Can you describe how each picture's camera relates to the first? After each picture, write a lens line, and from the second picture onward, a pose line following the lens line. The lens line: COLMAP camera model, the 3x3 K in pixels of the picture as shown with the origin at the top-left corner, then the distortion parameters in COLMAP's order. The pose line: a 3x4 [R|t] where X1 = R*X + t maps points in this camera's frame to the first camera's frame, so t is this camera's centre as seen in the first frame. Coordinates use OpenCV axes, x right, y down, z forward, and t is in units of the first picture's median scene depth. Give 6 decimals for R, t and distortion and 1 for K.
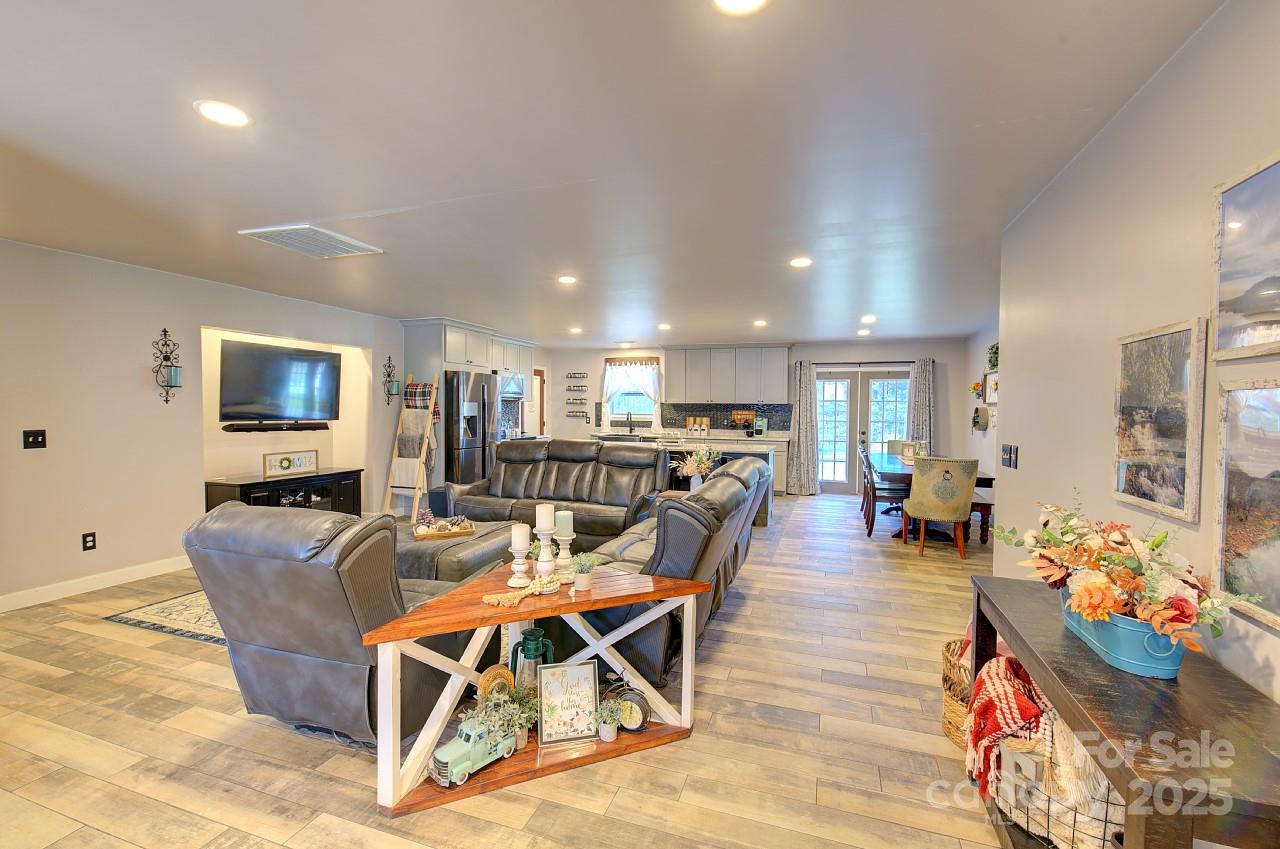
lens RADIAL K [[548.5, 0, 634.5], [0, 548.5, 419.5], [0, 0, 1]] dist [-0.006843, 0.002698]
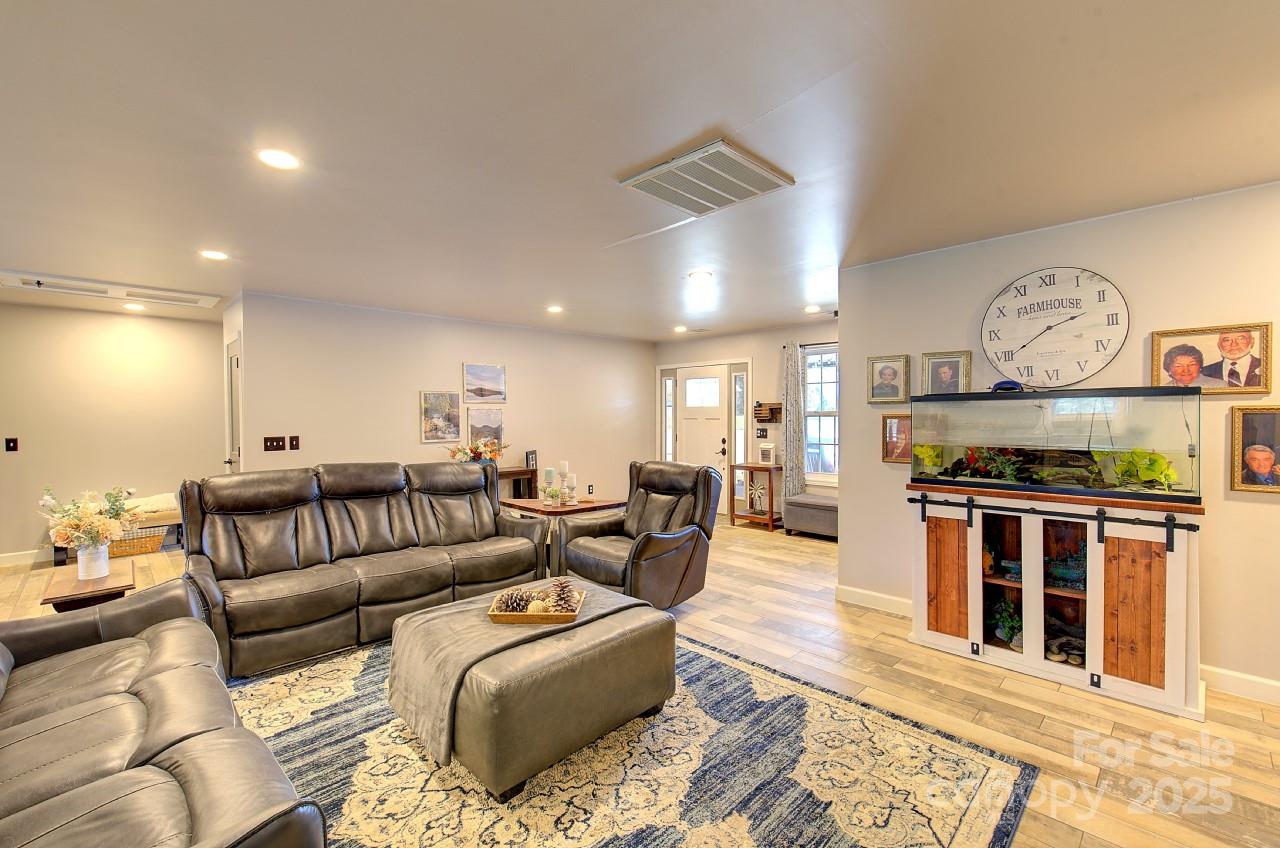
lens RADIAL K [[548.5, 0, 644.3], [0, 548.5, 425.0], [0, 0, 1]] dist [-0.006843, 0.002698]
pose [[-0.901948, -0.012959, 0.431650, -0.323821], [0.006688, 0.999011, 0.043967, -0.017415], [-0.431793, 0.042543, -0.900969, 0.665647]]
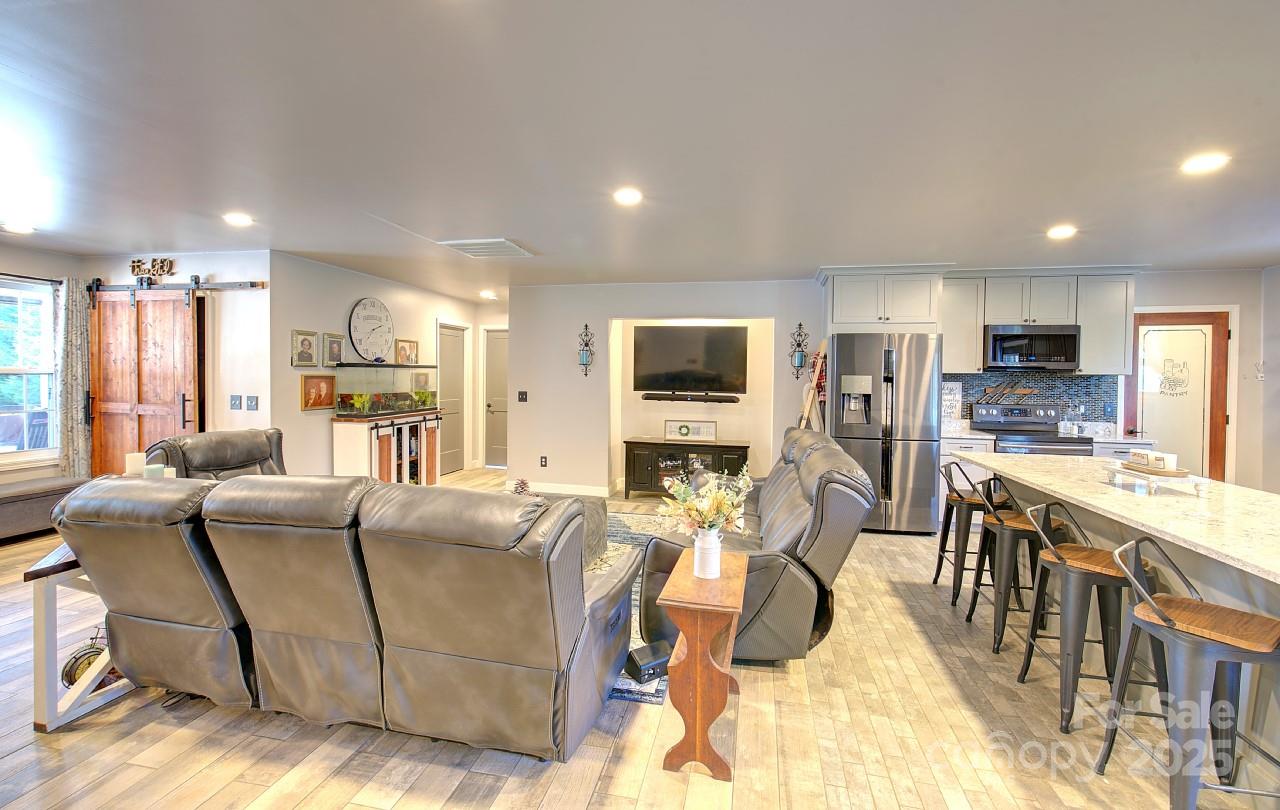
lens RADIAL K [[549.3, 0, 646.0], [0, 549.3, 384.4], [0, 0, 1]] dist [0.000535, 0.000137]
pose [[0.139048, 0.008267, -0.990251, 0.292172], [-0.033118, 0.999445, 0.003693, -0.009556], [0.989732, 0.032282, 0.139245, 0.473569]]
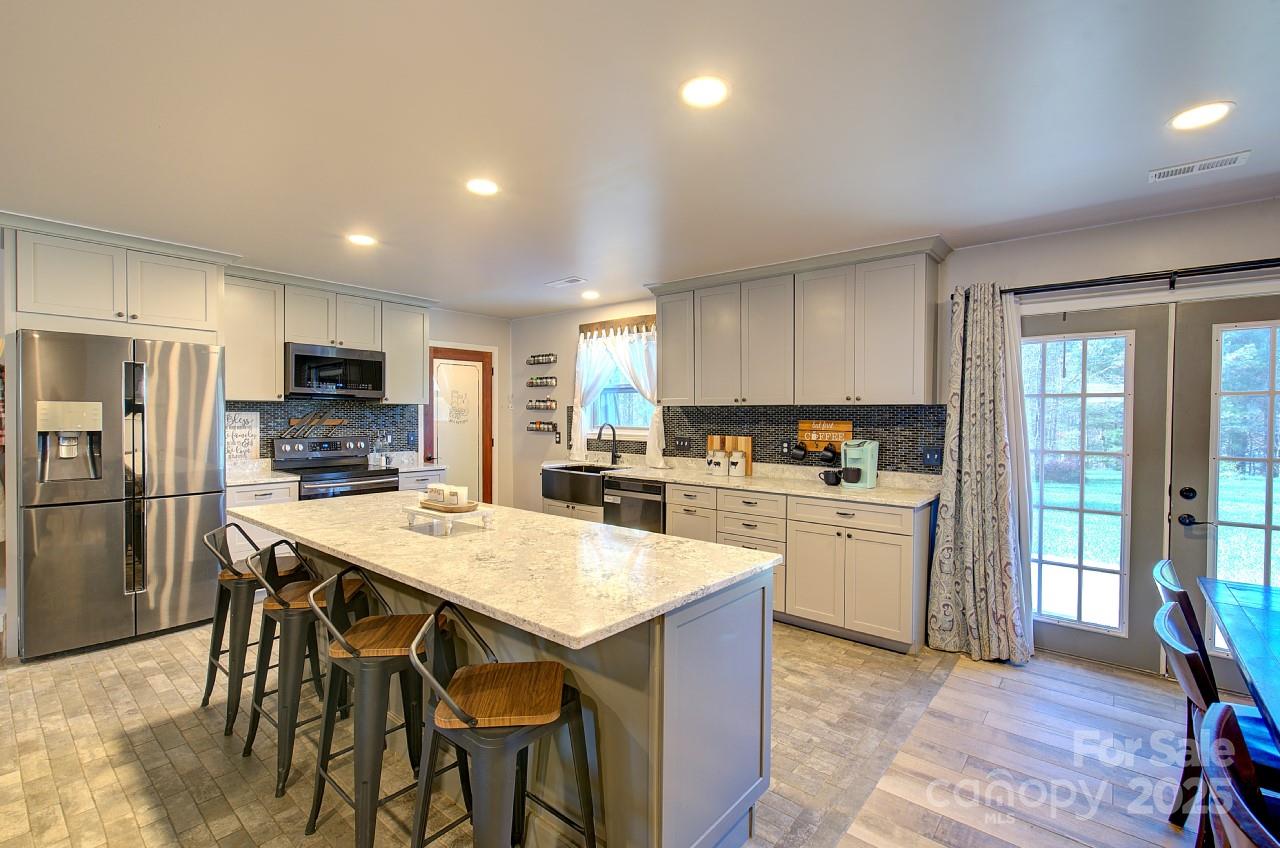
lens RADIAL K [[548.5, 0, 631.2], [0, 548.5, 427.1], [0, 0, 1]] dist [-0.006843, 0.002698]
pose [[0.937377, 0.008274, -0.348219, 0.214658], [-0.009599, 0.999952, -0.002081, -0.010206], [0.348185, 0.005293, 0.937411, 0.565874]]
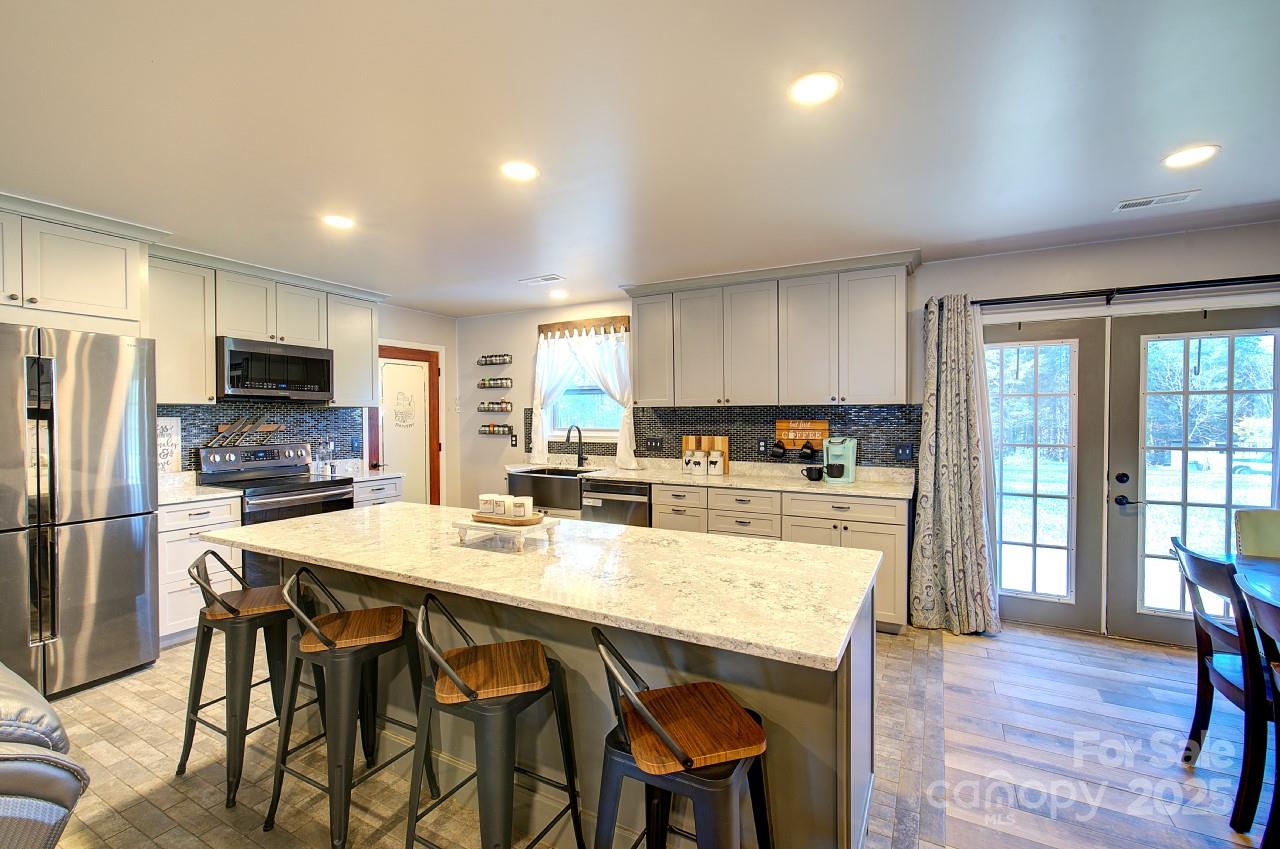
lens RADIAL K [[548.5, 0, 632.8], [0, 548.5, 422.8], [0, 0, 1]] dist [-0.006843, 0.002698]
pose [[0.986989, -0.007534, -0.160610, 0.139611], [0.005445, 0.999895, -0.013442, -0.009859], [0.160695, 0.012393, 0.986926, 0.552547]]
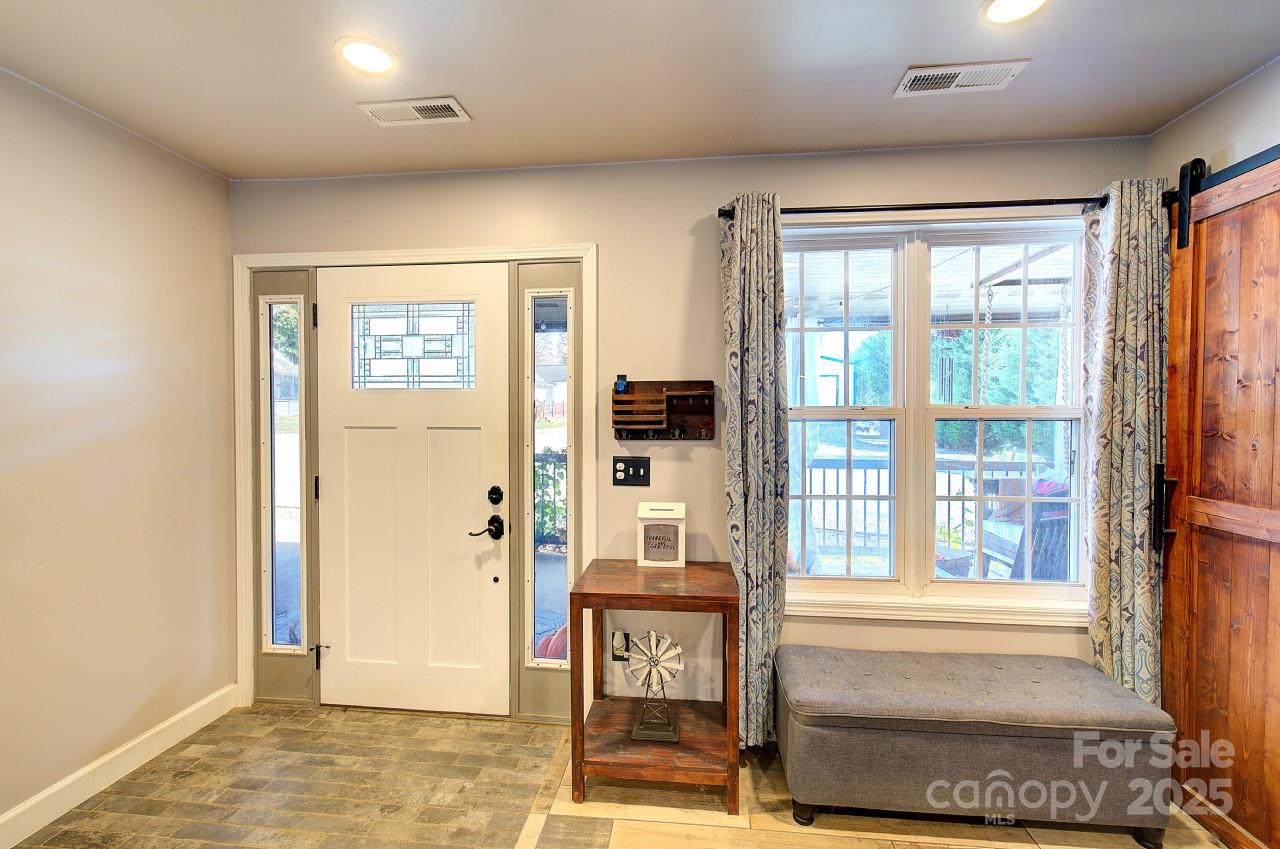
lens RADIAL K [[548.5, 0, 636.6], [0, 548.5, 428.5], [0, 0, 1]] dist [-0.006843, 0.002698]
pose [[-0.974662, -0.001372, -0.223677, -0.086173], [-0.012775, 0.998690, 0.049542, -0.004023], [0.223316, 0.051144, -0.973404, 0.157017]]
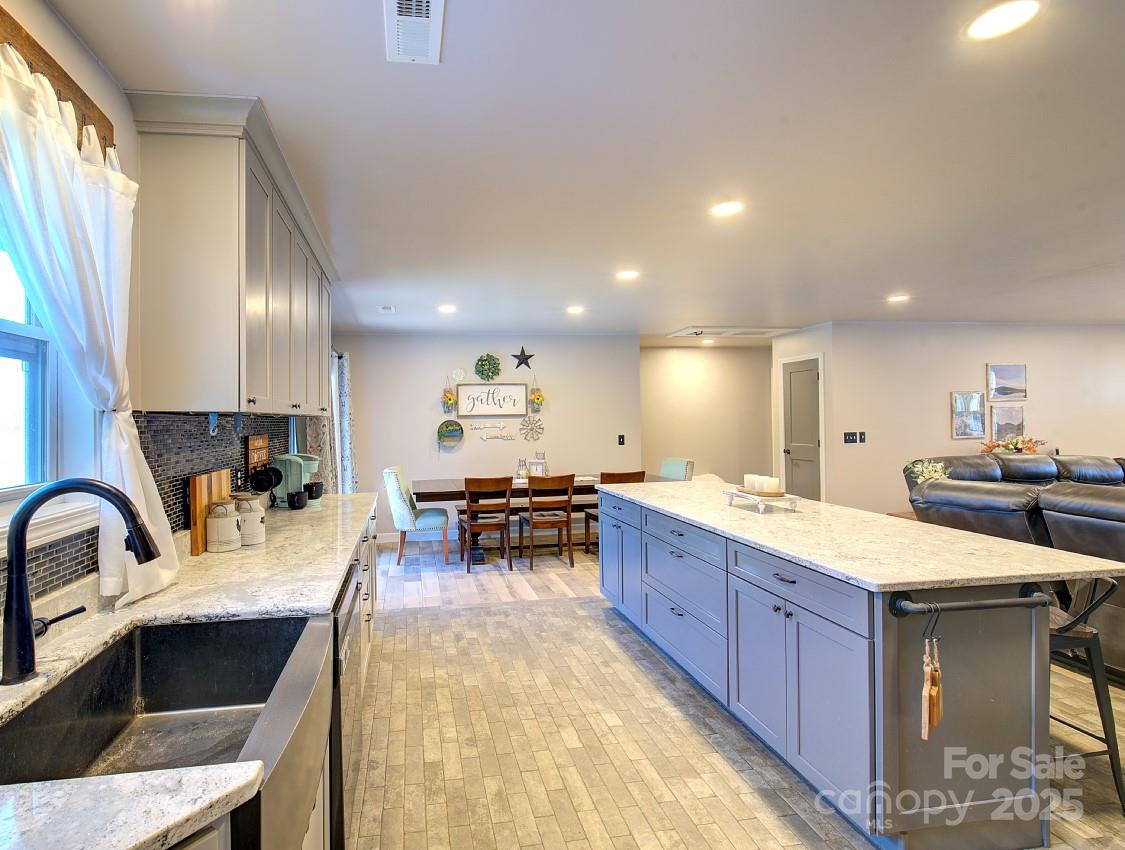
lens RADIAL K [[551.6, 0, 483.9], [0, 551.6, 427.0], [0, 0, 1]] dist [0.000636, 0.001625]
pose [[-0.462900, -0.009777, 0.886356, -0.165167], [0.036049, 0.998904, 0.029845, -0.028442], [-0.885677, 0.045767, -0.462041, 1.066436]]
